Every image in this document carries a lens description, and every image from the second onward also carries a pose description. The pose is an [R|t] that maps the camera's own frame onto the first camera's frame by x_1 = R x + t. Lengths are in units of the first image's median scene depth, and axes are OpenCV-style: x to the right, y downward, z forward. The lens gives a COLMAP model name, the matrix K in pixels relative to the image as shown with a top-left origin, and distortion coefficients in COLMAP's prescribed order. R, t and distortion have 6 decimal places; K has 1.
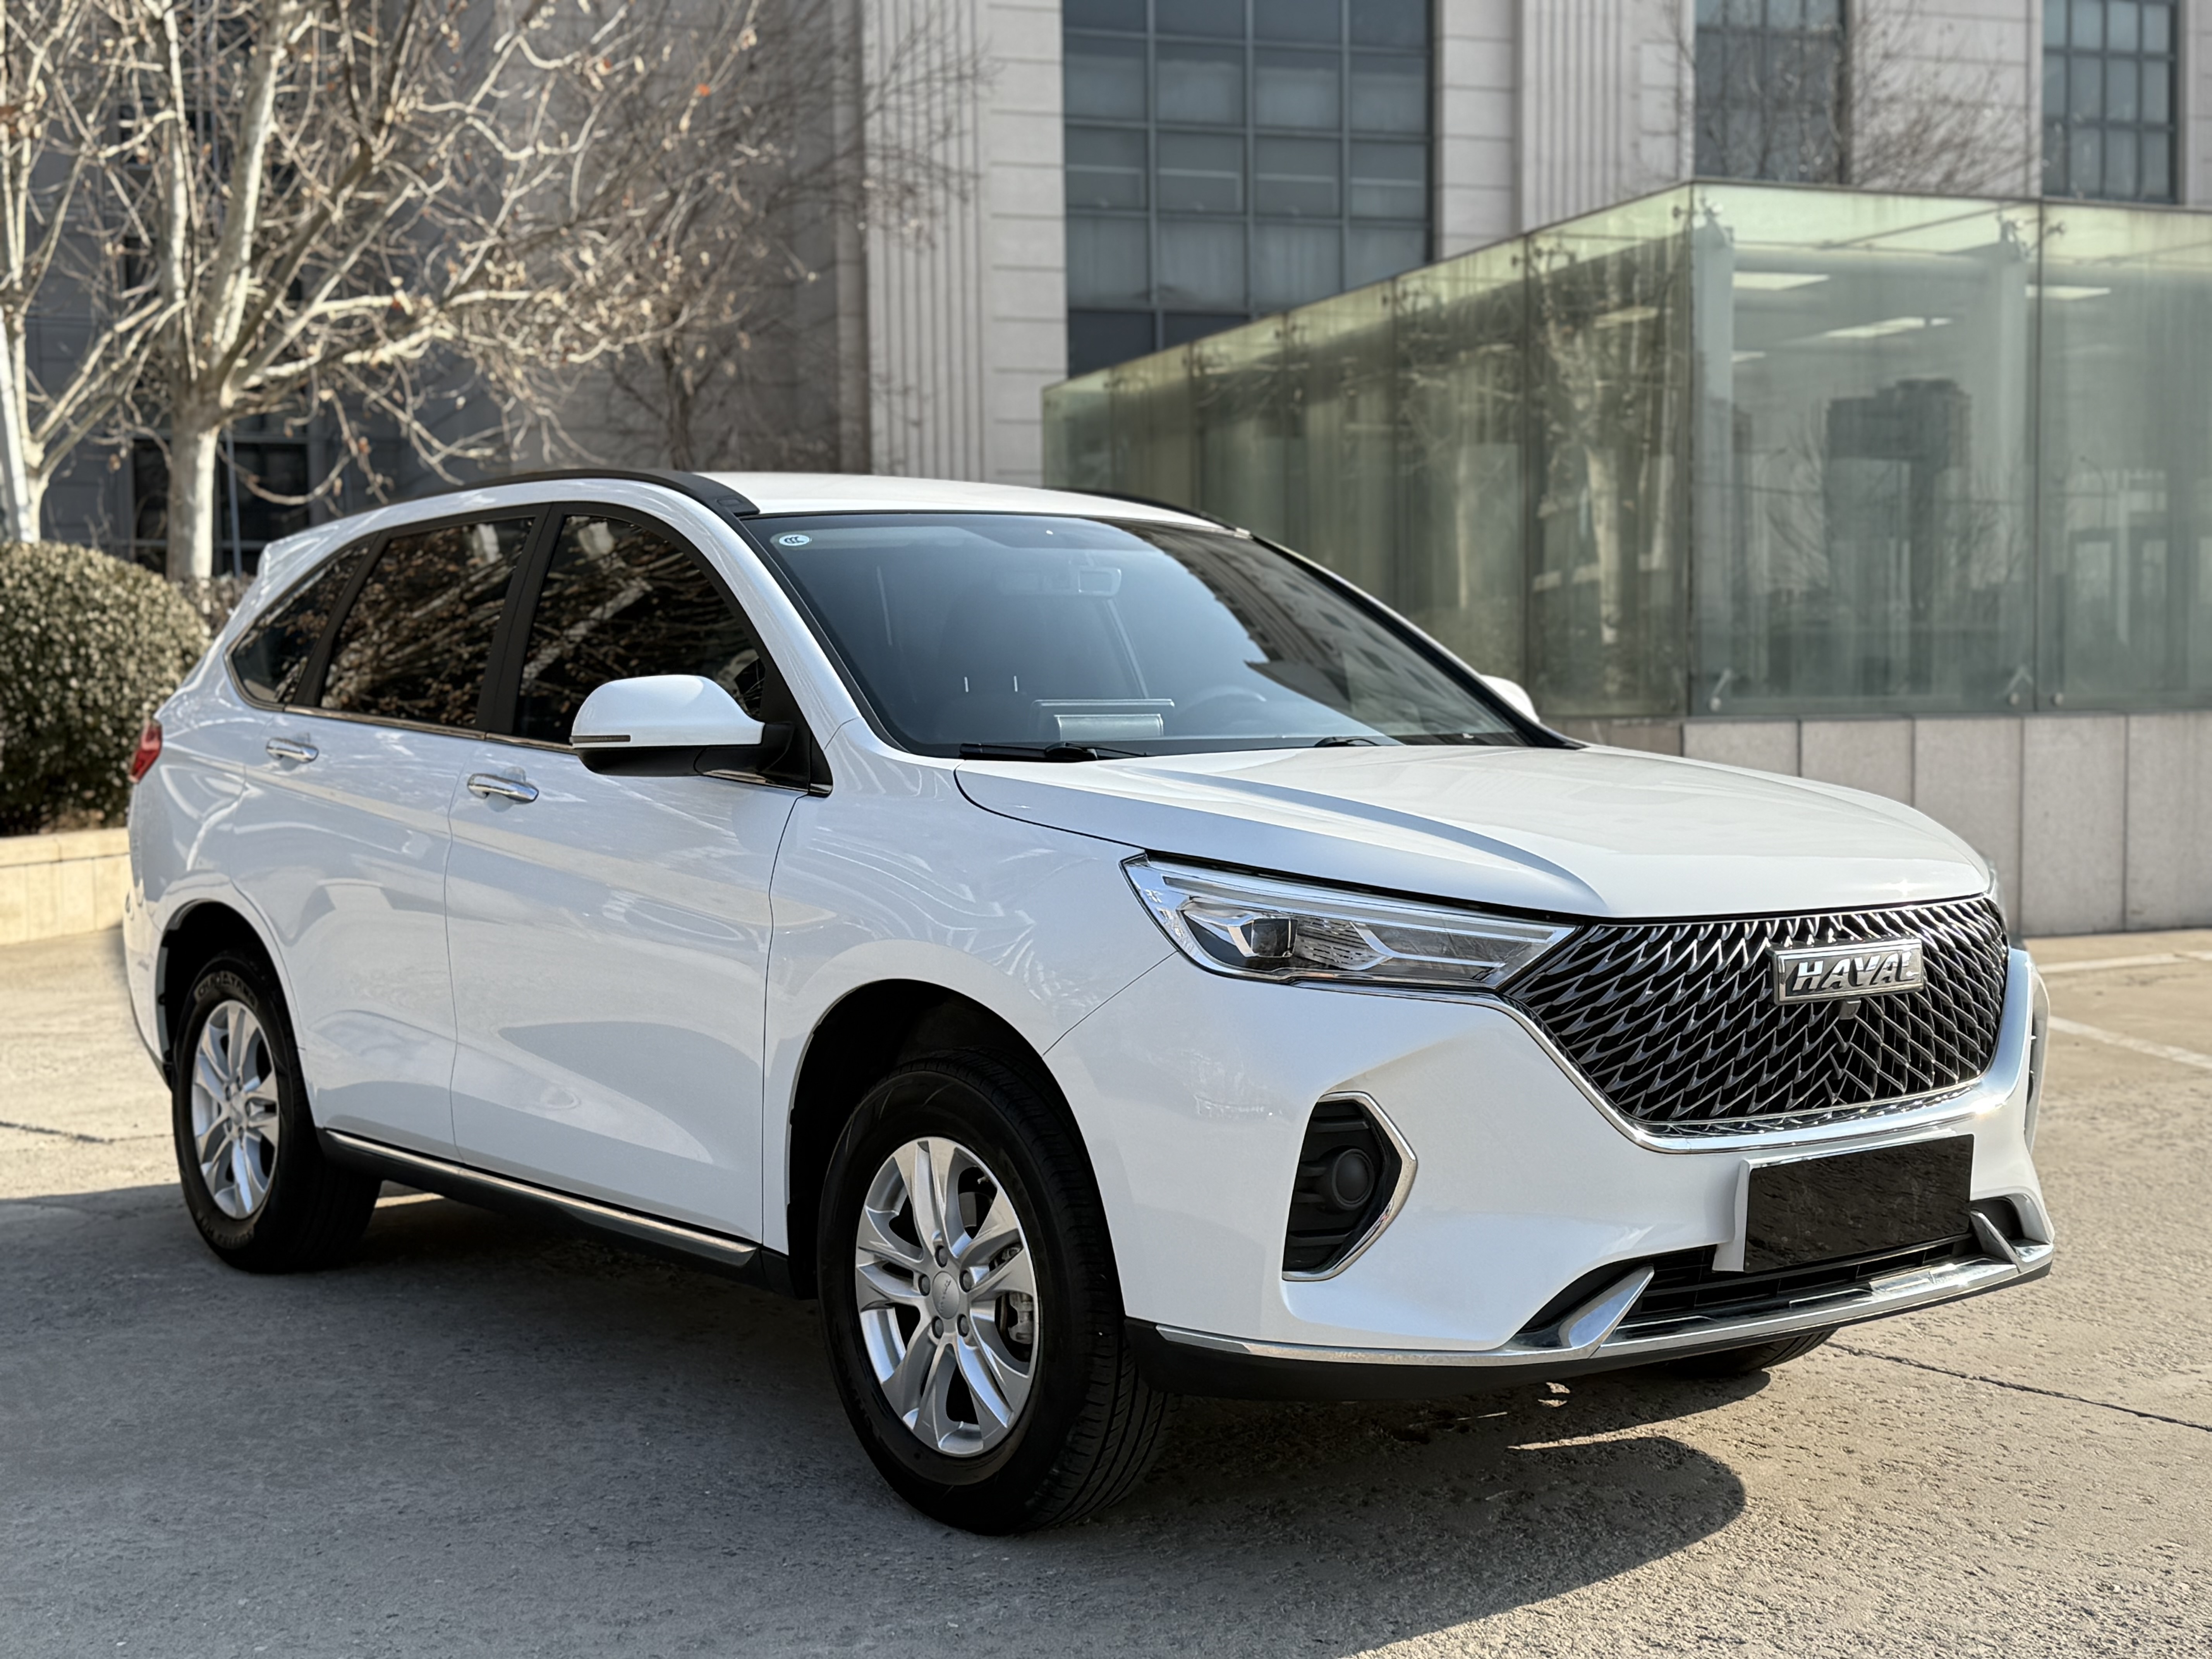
lens RADIAL K [[2997.6, 0, 1115.4], [0, 2997.6, 835.2], [0, 0, 1]] dist [0.103427, 0.000000]
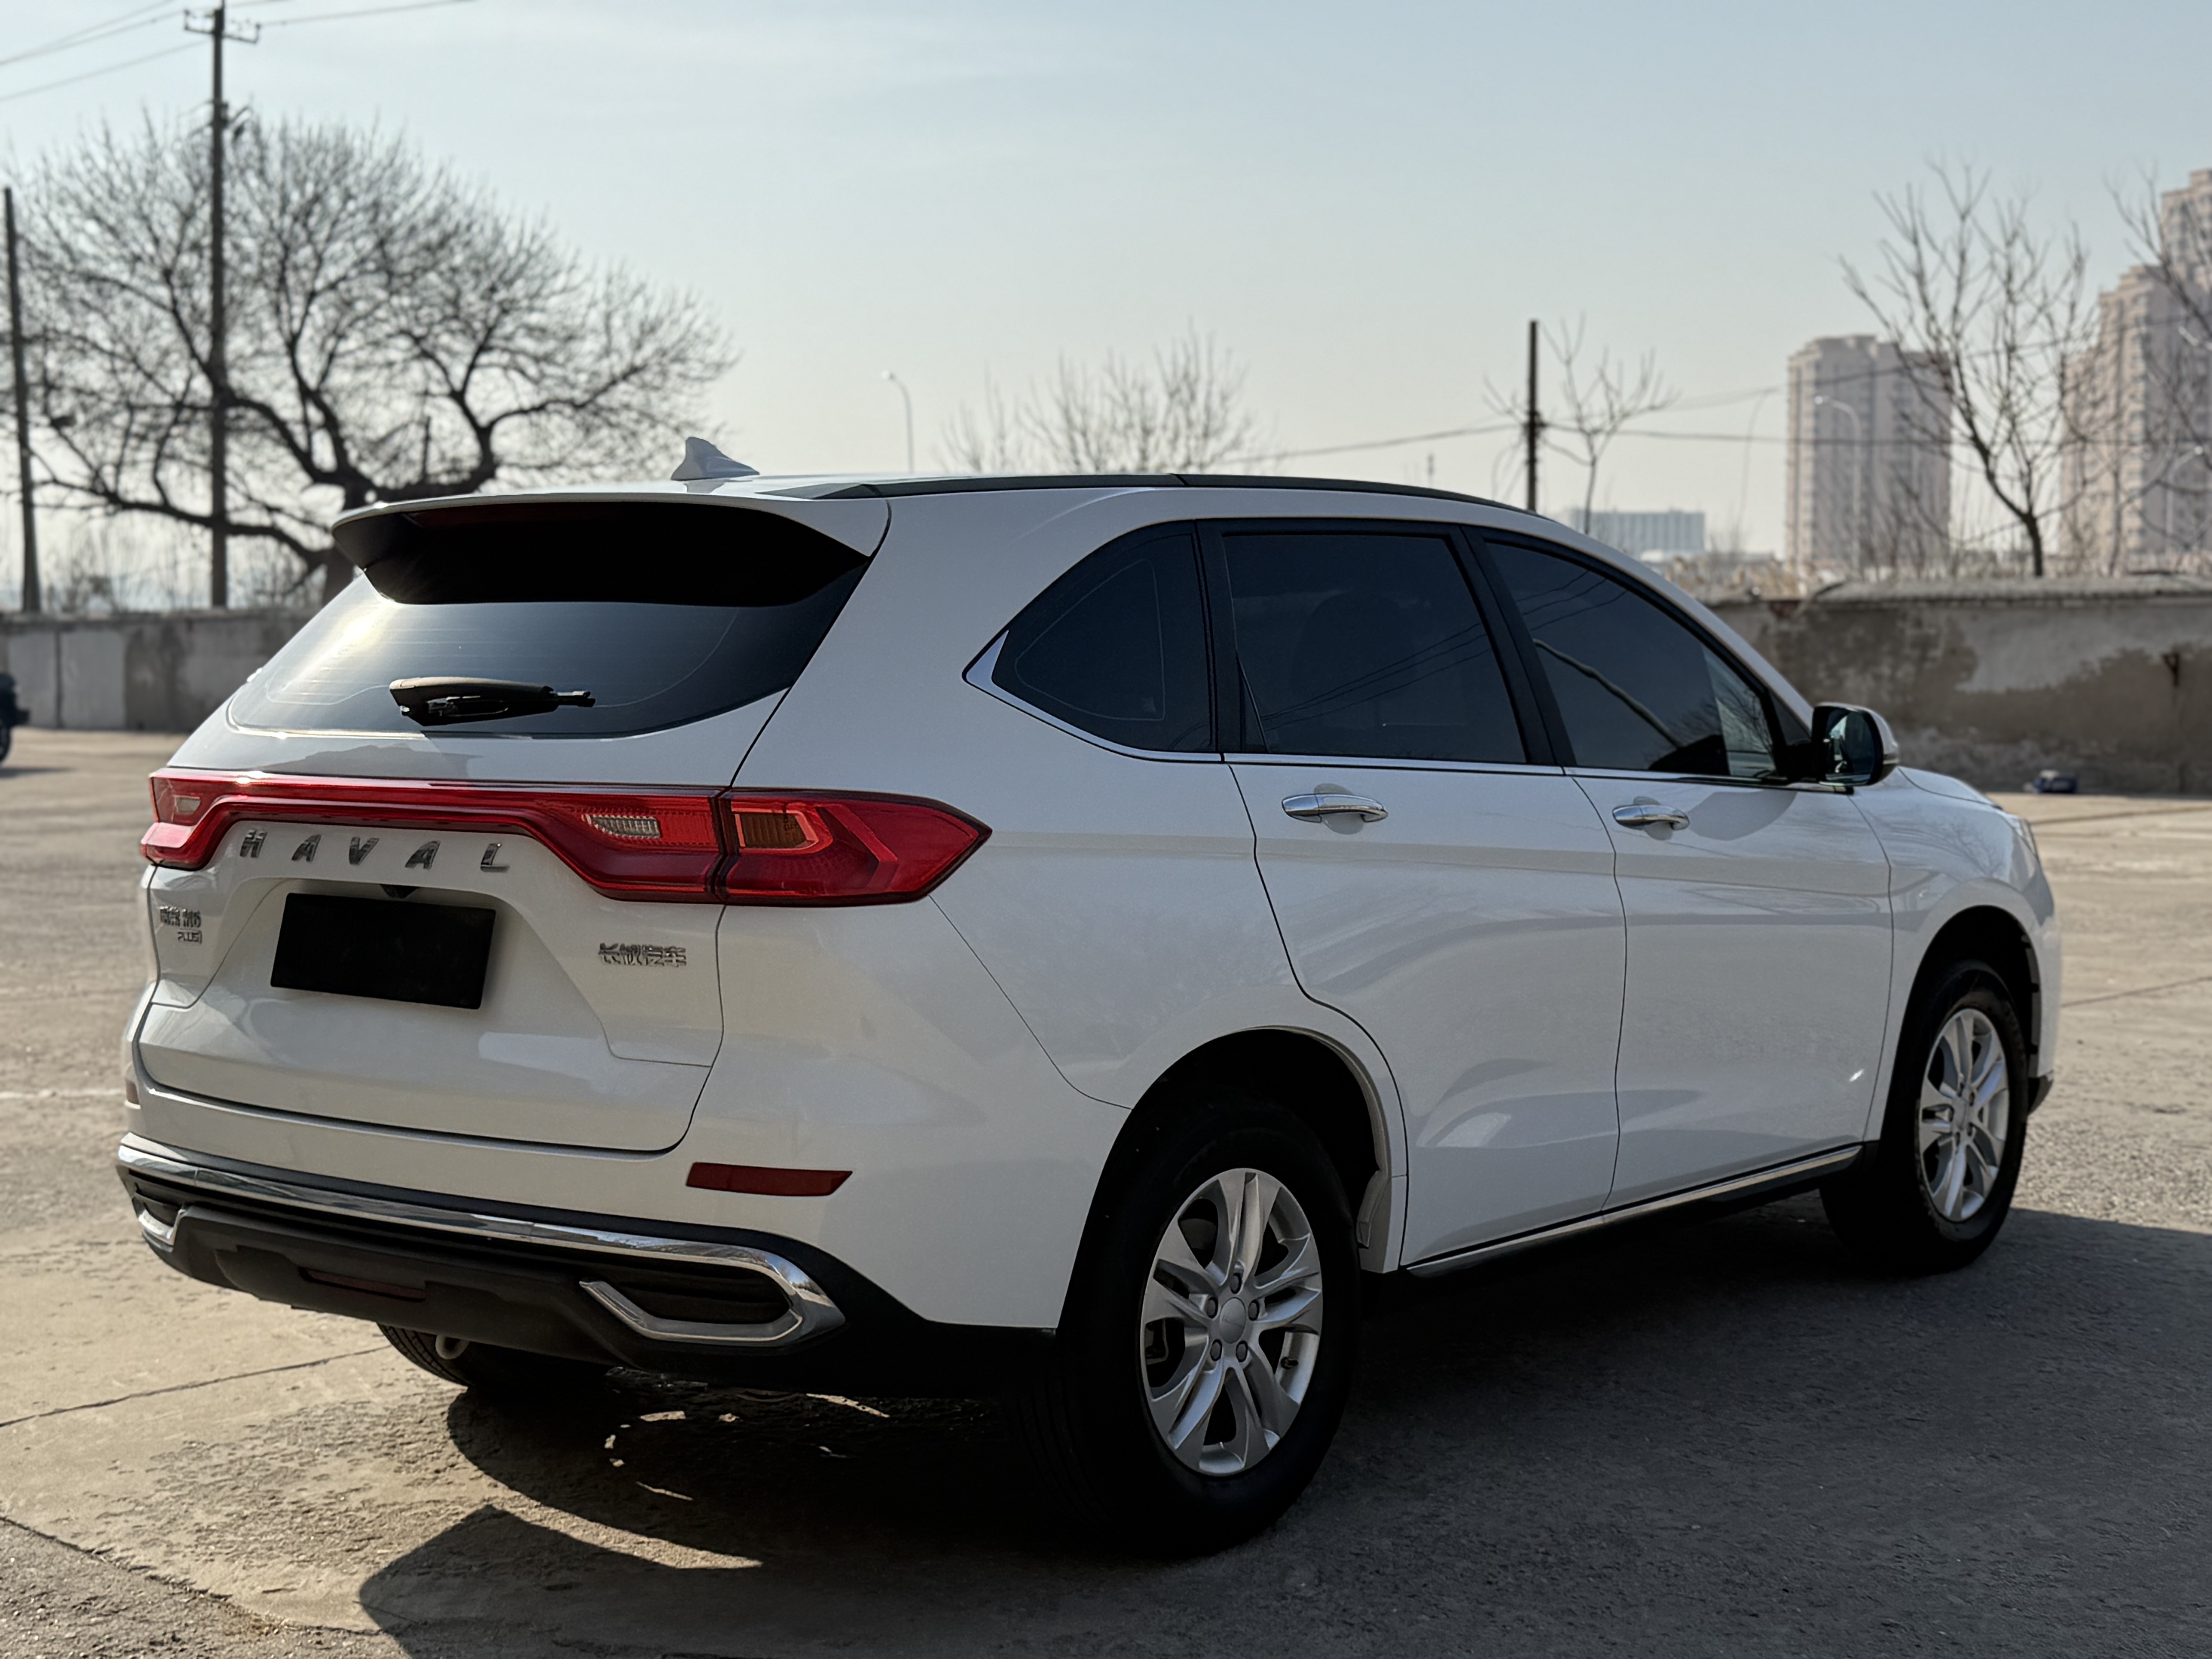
lens RADIAL K [[2997.6, 0, 1116.7], [0, 2997.6, 831.5], [0, 0, 1]] dist [0.103427, 0.000000]
pose [[-0.225661, -0.033168, 0.973641, -0.430841], [0.053254, 0.997506, 0.046323, -0.025313], [-0.972749, 0.062304, -0.223332, 0.521083]]
